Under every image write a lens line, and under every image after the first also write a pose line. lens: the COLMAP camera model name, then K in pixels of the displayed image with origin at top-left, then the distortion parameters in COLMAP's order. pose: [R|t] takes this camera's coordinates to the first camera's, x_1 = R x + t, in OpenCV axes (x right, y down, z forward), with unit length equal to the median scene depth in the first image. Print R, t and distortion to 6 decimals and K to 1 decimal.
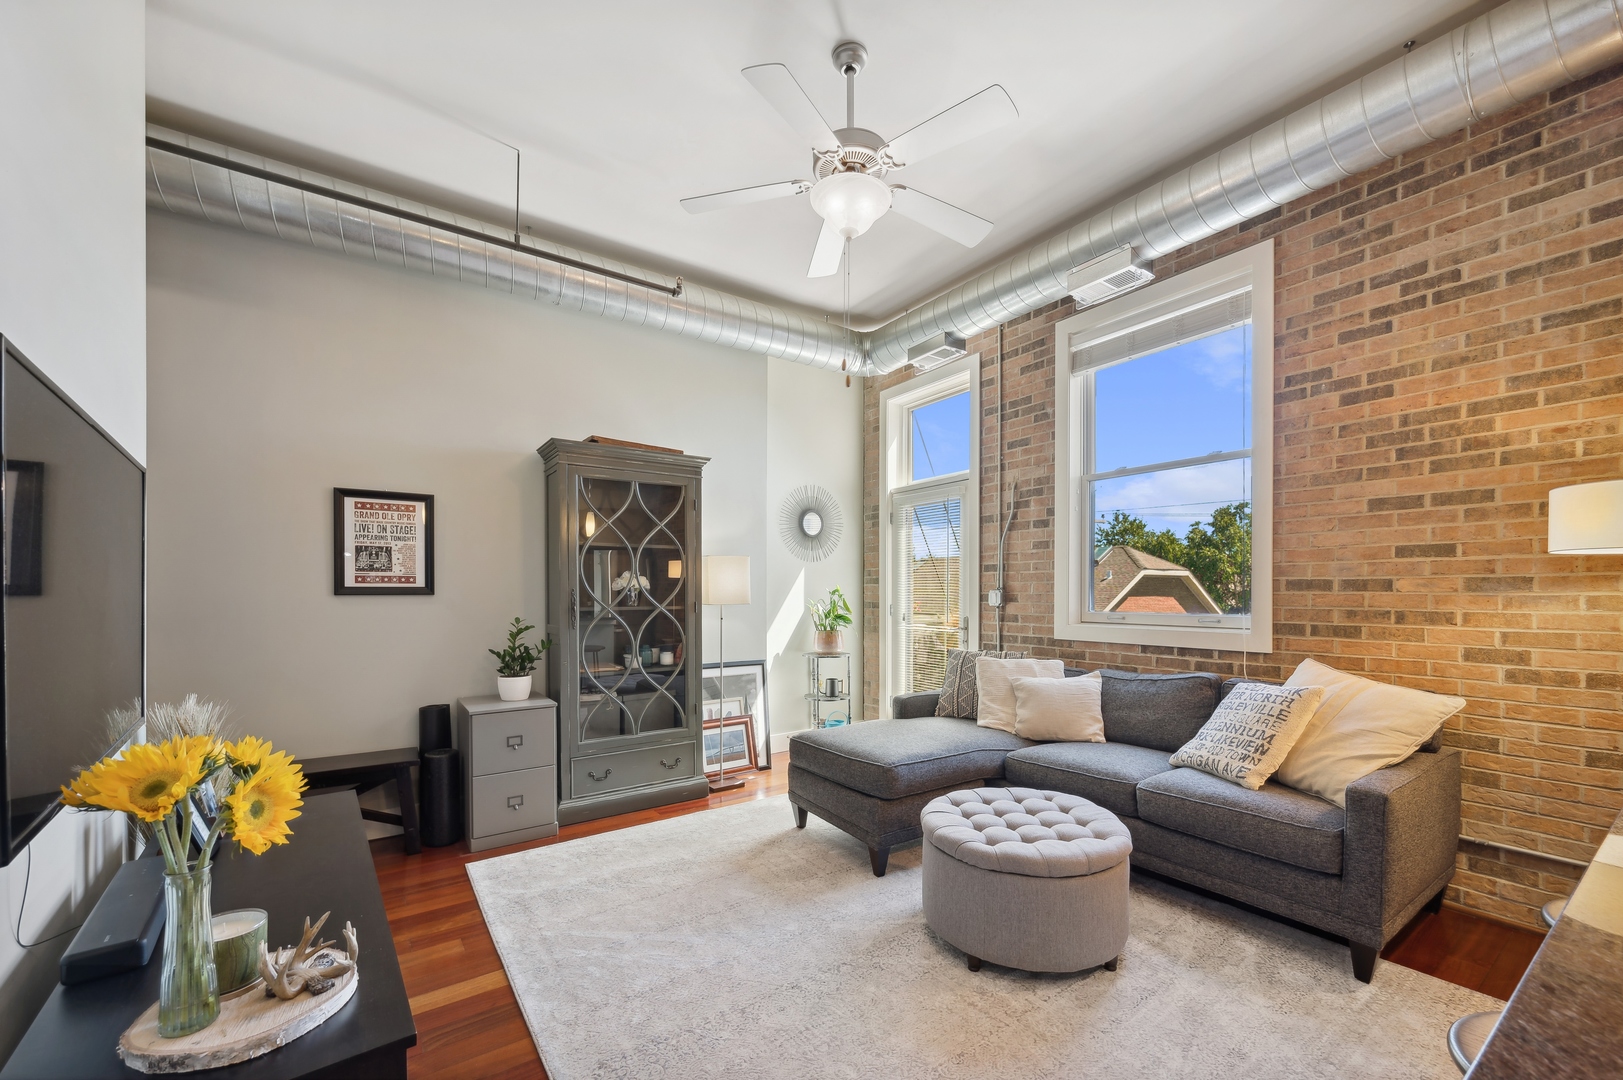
lens RADIAL K [[646.4, 0, 809.5], [0, 646.4, 596.6], [0, 0, 1]] dist [-0.002646, 0.000108]
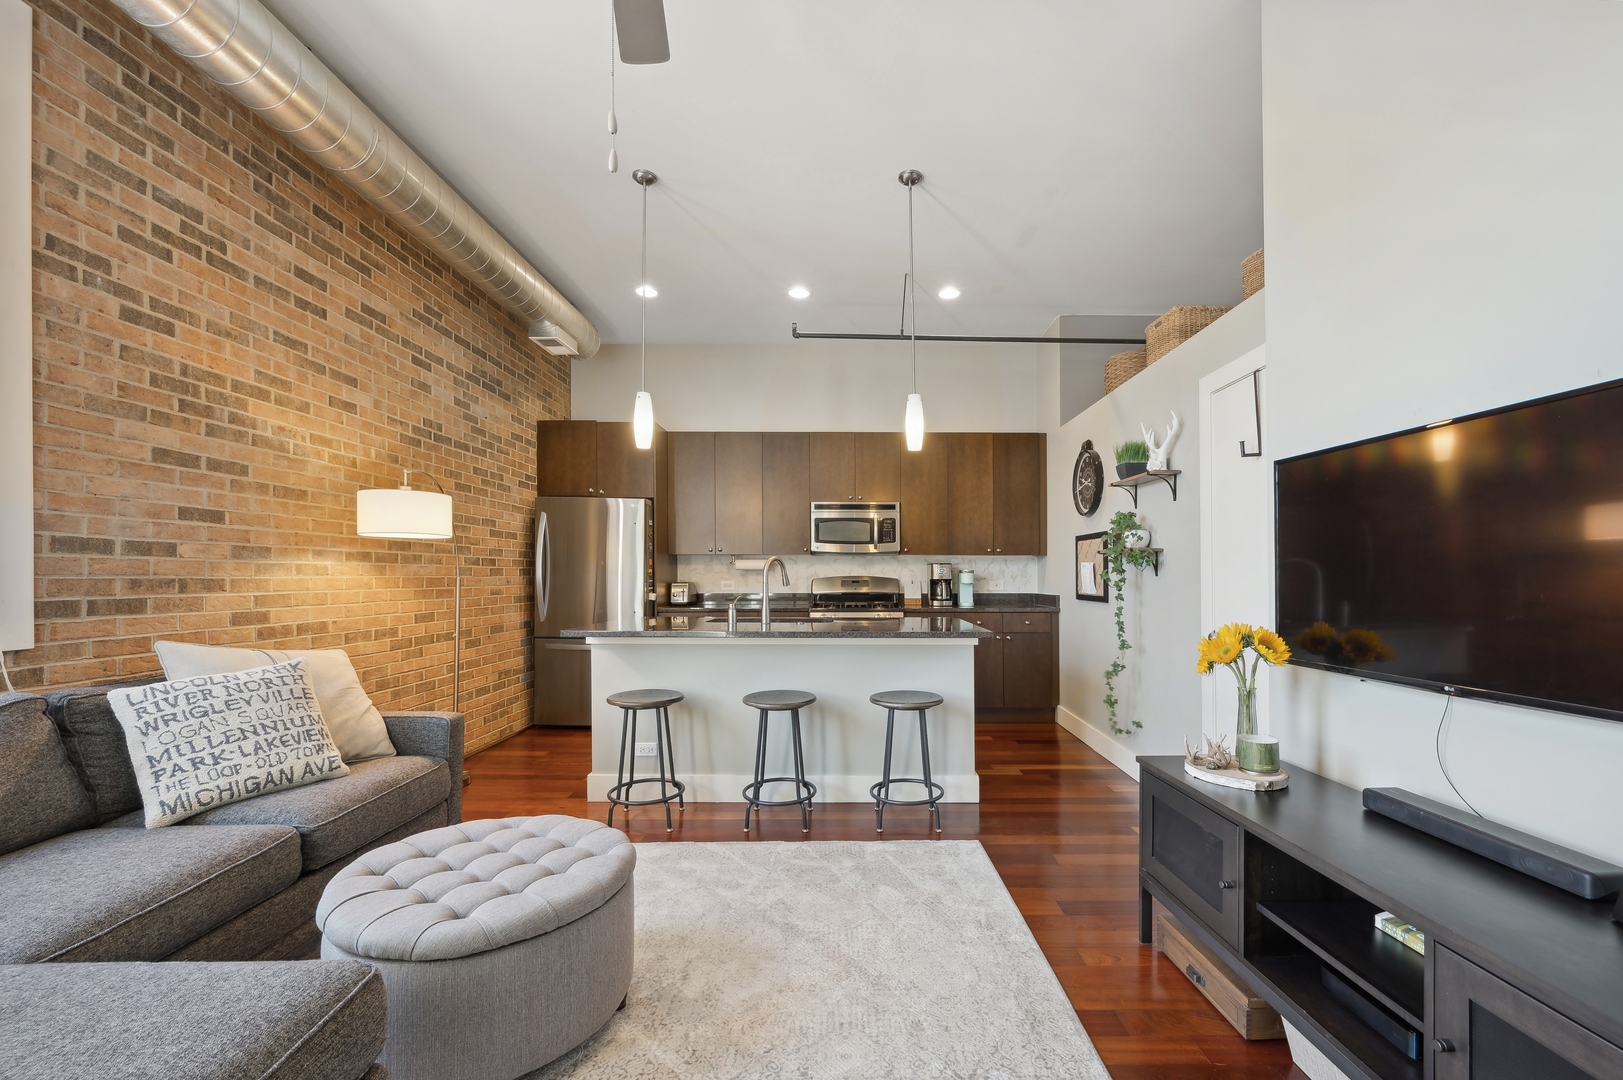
lens RADIAL K [[646.4, 0, 846.9], [0, 646.4, 581.6], [0, 0, 1]] dist [-0.002646, 0.000108]
pose [[-0.822319, -0.006582, 0.568989, -0.295966], [0.001346, 0.999908, 0.013511, 0.012024], [-0.569026, 0.011876, -0.822234, 0.981033]]
